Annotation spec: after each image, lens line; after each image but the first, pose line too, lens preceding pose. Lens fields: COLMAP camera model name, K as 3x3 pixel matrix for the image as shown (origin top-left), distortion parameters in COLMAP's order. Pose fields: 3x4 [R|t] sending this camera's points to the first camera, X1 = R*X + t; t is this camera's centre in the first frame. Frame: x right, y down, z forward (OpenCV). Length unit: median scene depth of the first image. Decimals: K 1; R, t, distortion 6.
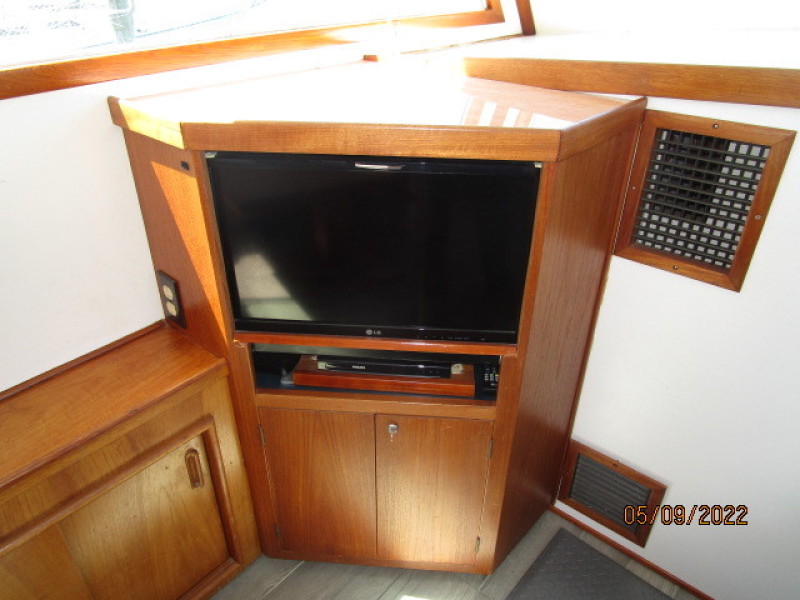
lens RADIAL K [[563.2, 0, 399.2], [0, 563.2, 299.6], [0, 0, 1]] dist [-0.028121, 0.004331]
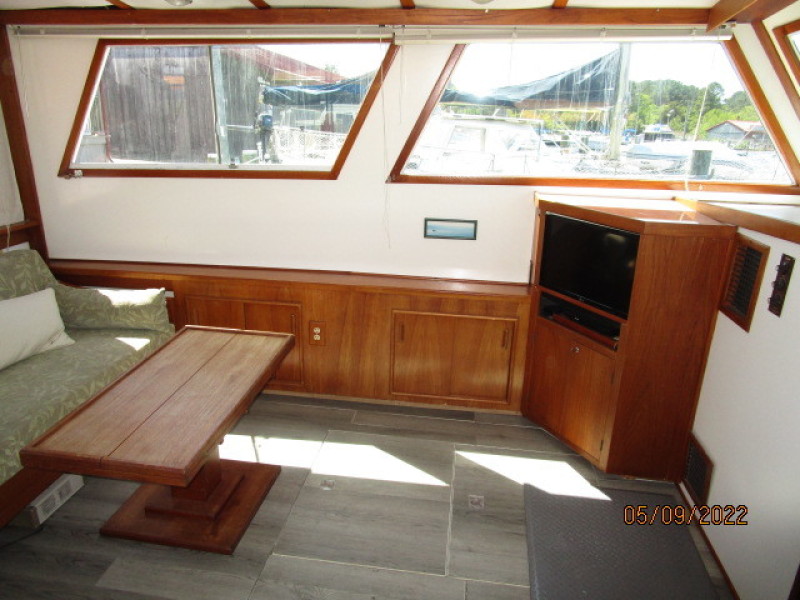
lens RADIAL K [[563.2, 0, 399.3], [0, 563.2, 299.2], [0, 0, 1]] dist [-0.028121, 0.004331]
pose [[0.534744, 0.271638, -0.800164, 1.421133], [-0.447823, 0.894112, 0.004255, 0.384298], [0.716592, 0.356056, 0.599767, -0.926582]]
